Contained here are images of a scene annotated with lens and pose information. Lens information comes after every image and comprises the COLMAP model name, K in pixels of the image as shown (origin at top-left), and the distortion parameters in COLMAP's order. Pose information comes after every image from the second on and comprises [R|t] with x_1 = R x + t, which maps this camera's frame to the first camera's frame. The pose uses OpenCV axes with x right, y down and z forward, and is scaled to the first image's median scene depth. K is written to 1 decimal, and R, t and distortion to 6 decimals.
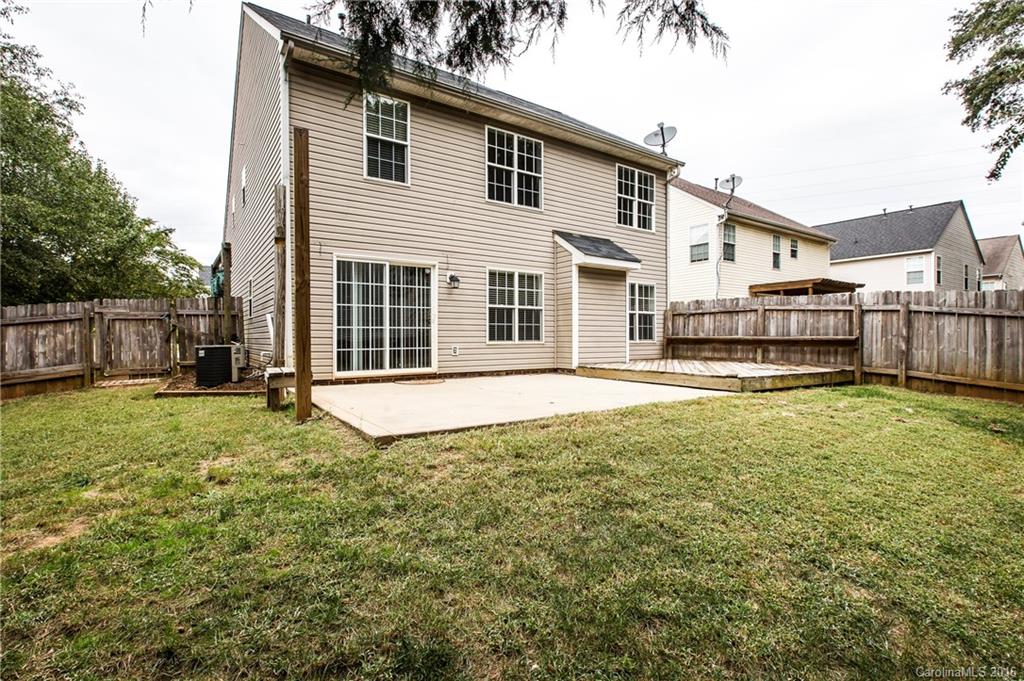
lens RADIAL K [[457.7, 0, 515.5], [0, 457.7, 339.7], [0, 0, 1]] dist [0.005306, 0.000167]
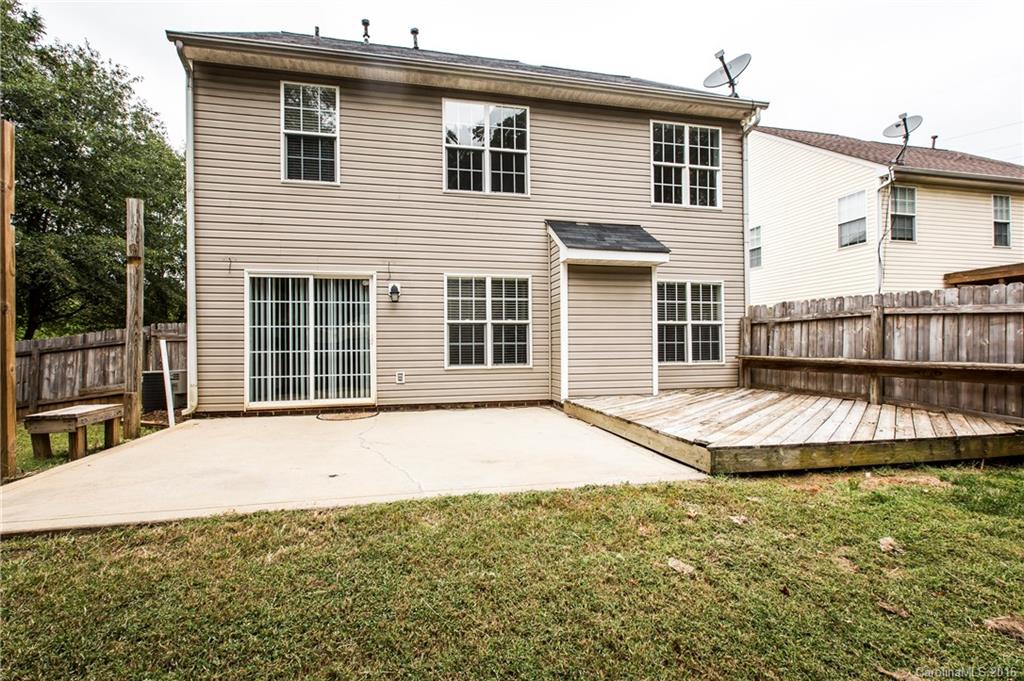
lens RADIAL K [[457.7, 0, 509.3], [0, 457.7, 344.6], [0, 0, 1]] dist [0.005306, 0.000167]
pose [[0.931450, -0.007969, -0.363782, 0.312905], [0.004911, 0.999944, -0.009331, -0.023776], [0.363836, 0.006905, 0.931437, 0.272336]]
